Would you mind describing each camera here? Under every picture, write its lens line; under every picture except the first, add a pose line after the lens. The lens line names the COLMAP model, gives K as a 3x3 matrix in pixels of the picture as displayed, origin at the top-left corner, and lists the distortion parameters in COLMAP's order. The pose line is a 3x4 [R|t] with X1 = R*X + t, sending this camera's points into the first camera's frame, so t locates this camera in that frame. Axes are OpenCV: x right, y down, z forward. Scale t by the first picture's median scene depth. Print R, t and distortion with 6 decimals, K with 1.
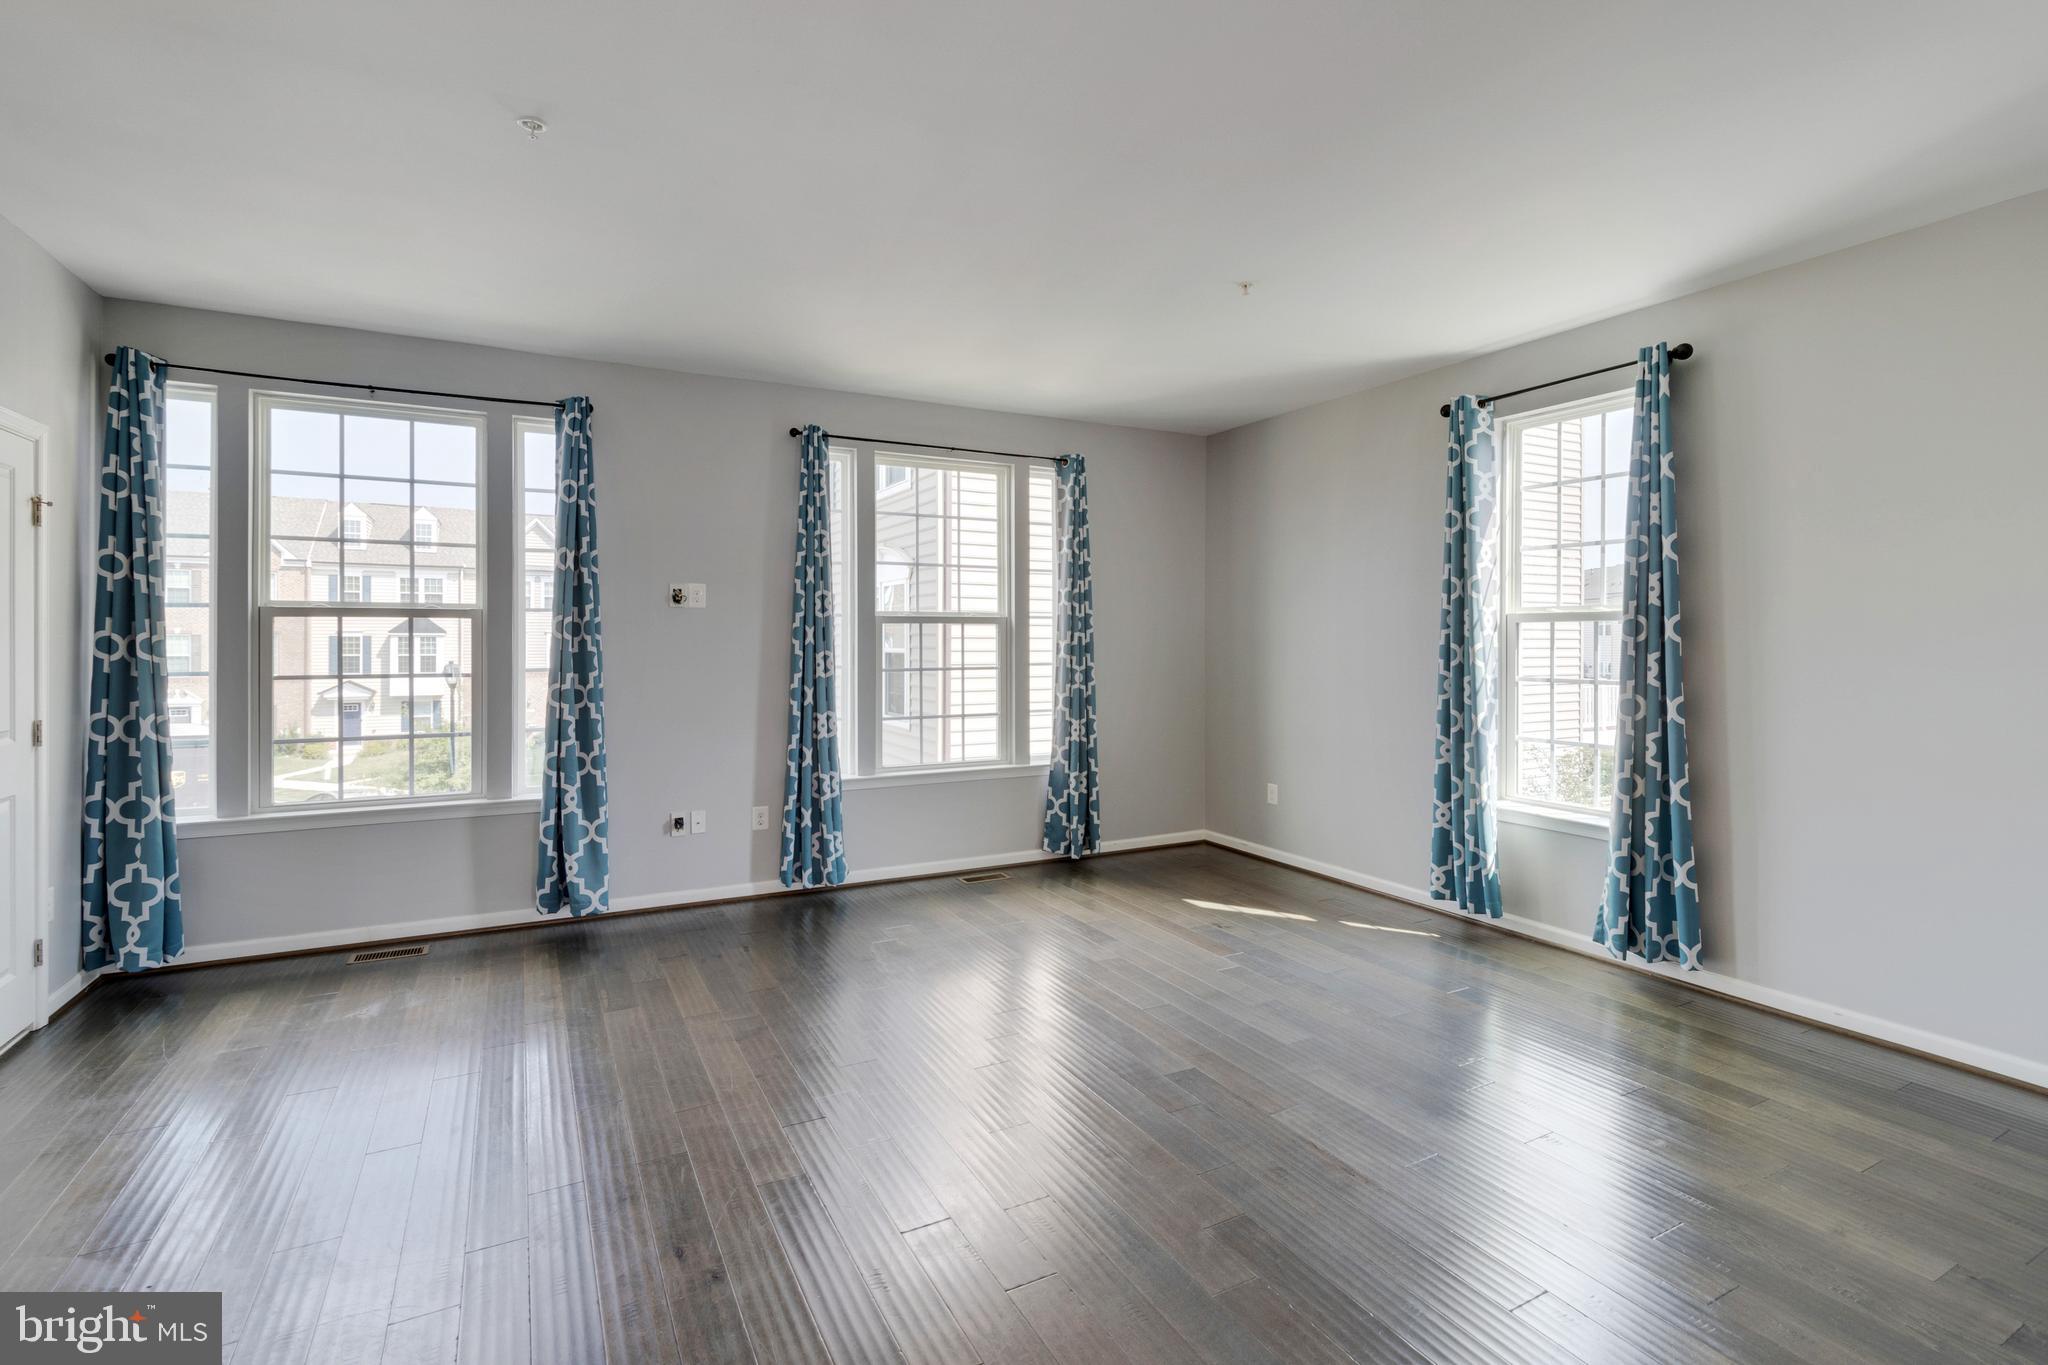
lens RADIAL K [[945.7, 0, 1023.8], [0, 945.7, 642.7], [0, 0, 1]] dist [0.003511, 0.001921]
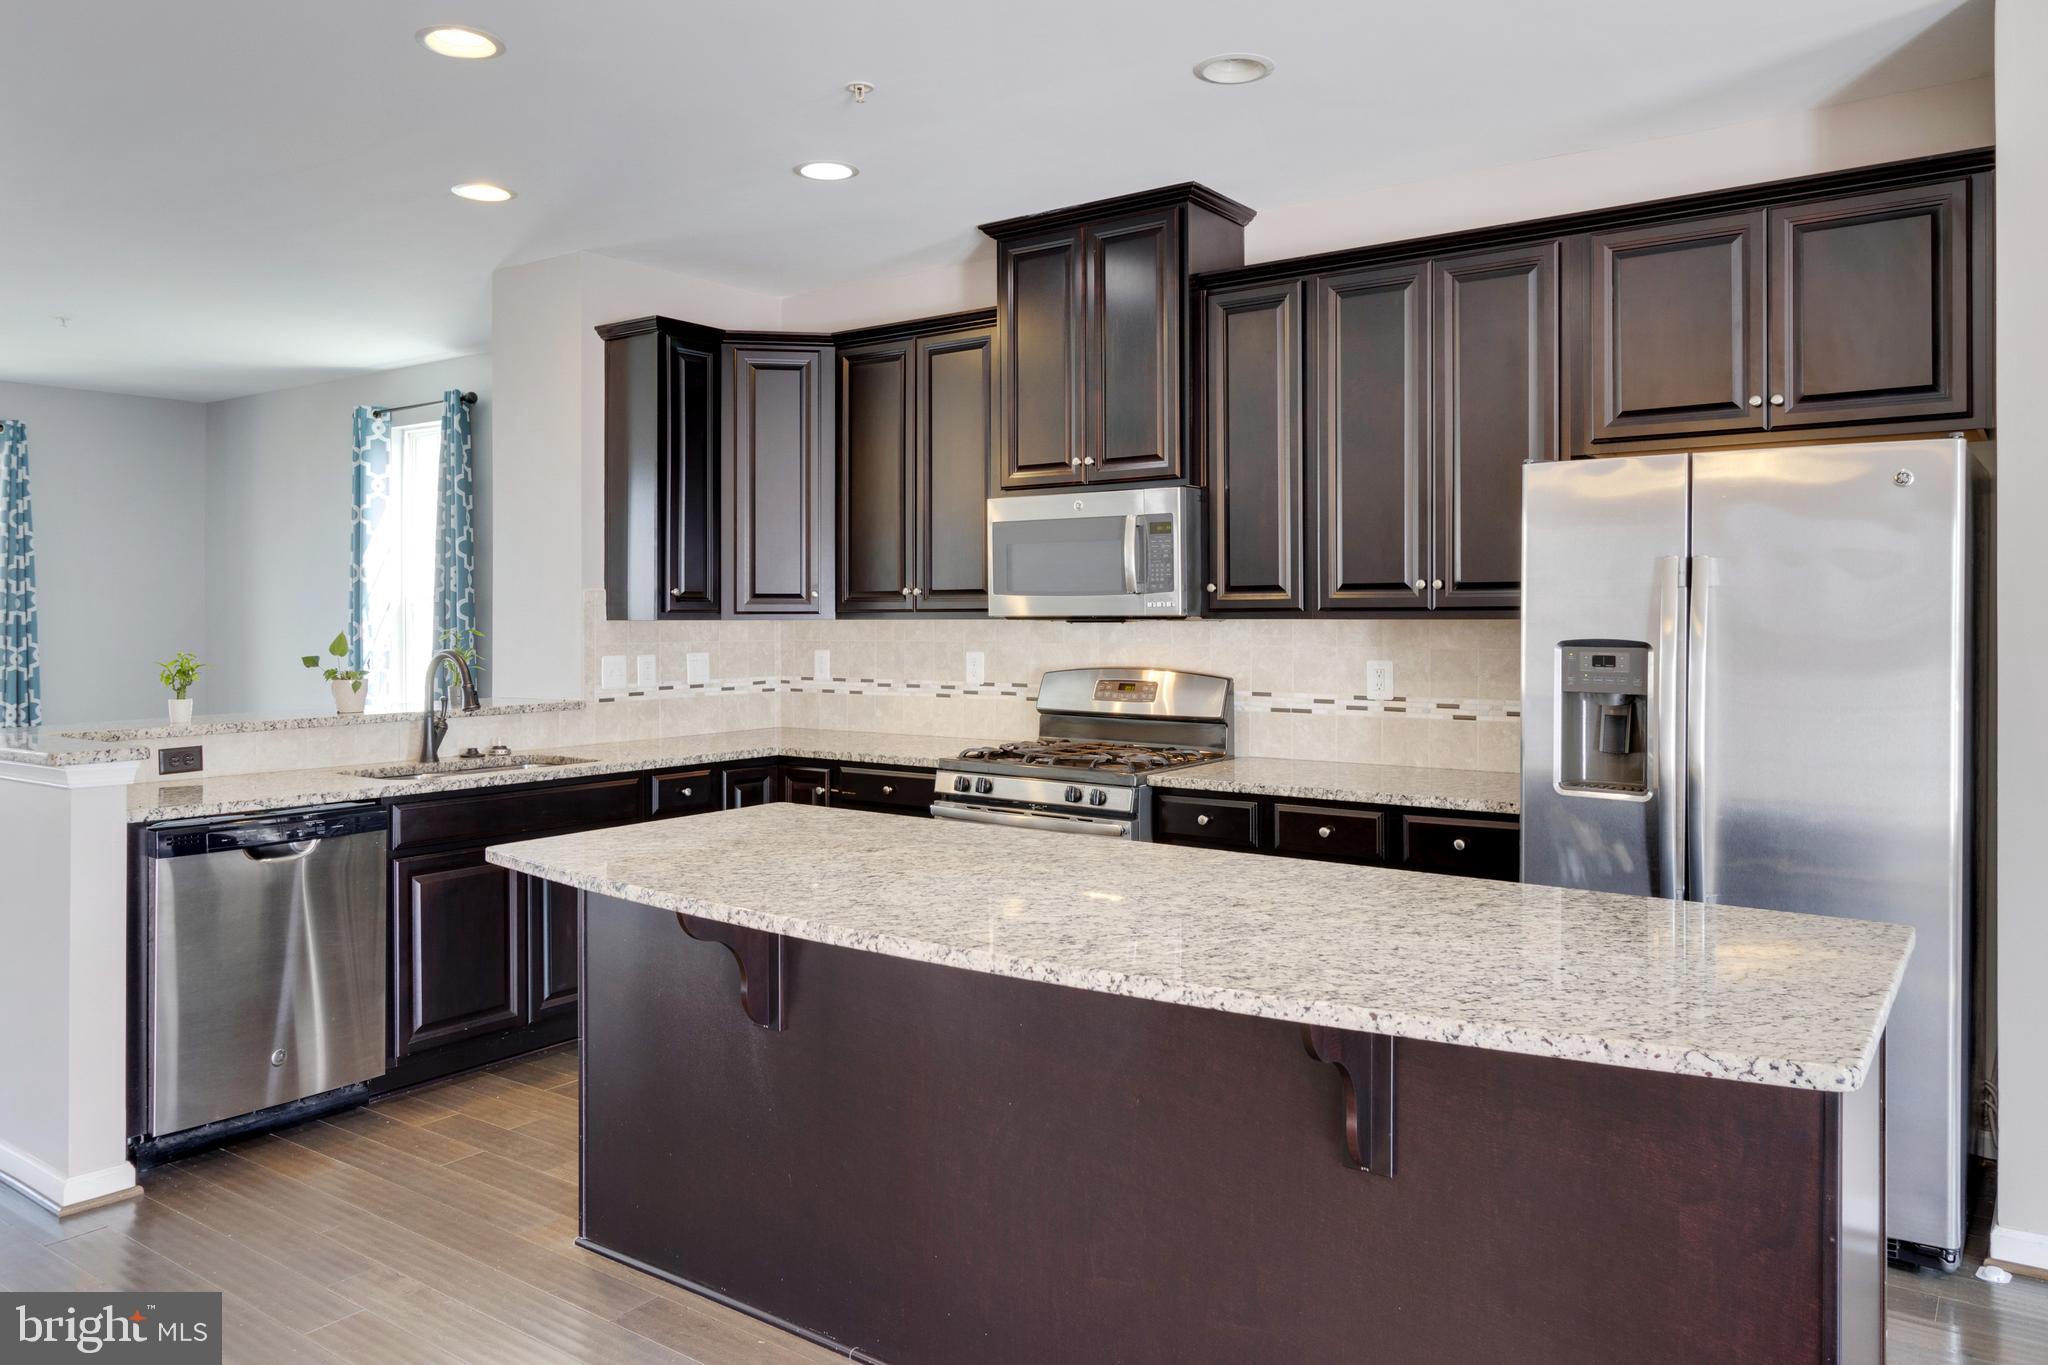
lens RADIAL K [[1417.5, 0, 1036.7], [0, 1417.5, 622.7], [0, 0, 1]] dist [0.004650, -0.000487]
pose [[0.896543, -0.006268, 0.442913, 0.435913], [0.004466, 0.999977, 0.005112, -0.002774], [-0.442935, -0.002605, 0.896550, -0.910226]]
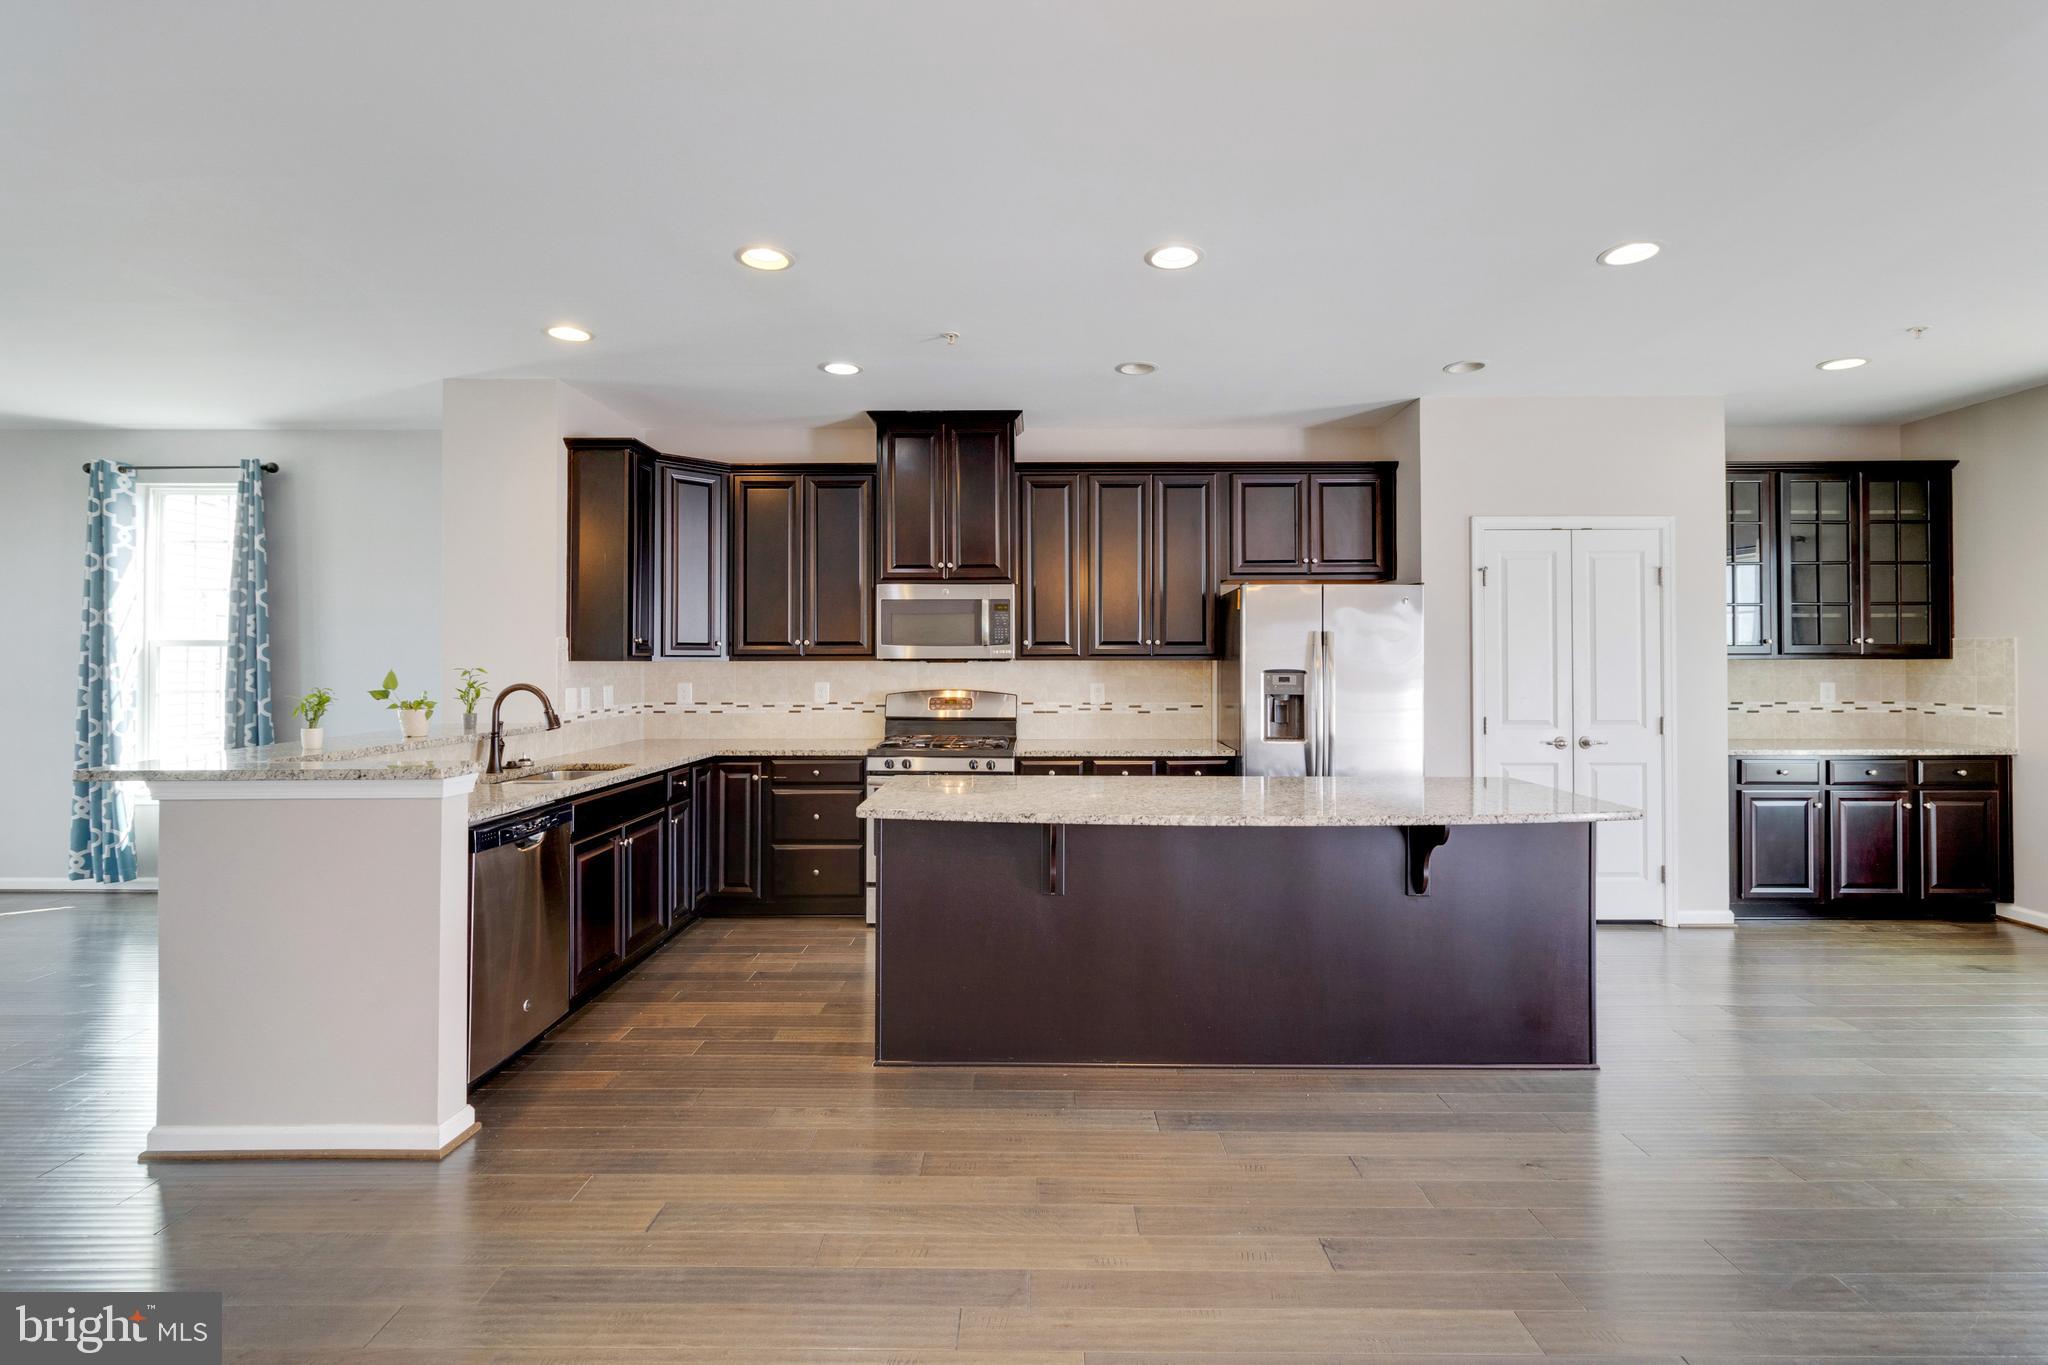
lens RADIAL K [[945.7, 0, 1015.6], [0, 945.7, 652.2], [0, 0, 1]] dist [0.003511, 0.001921]
pose [[0.479920, 0.006593, 0.877288, -0.043910], [0.002601, 0.999957, -0.008938, 0.000470], [-0.877309, 0.006572, 0.479882, -0.617845]]
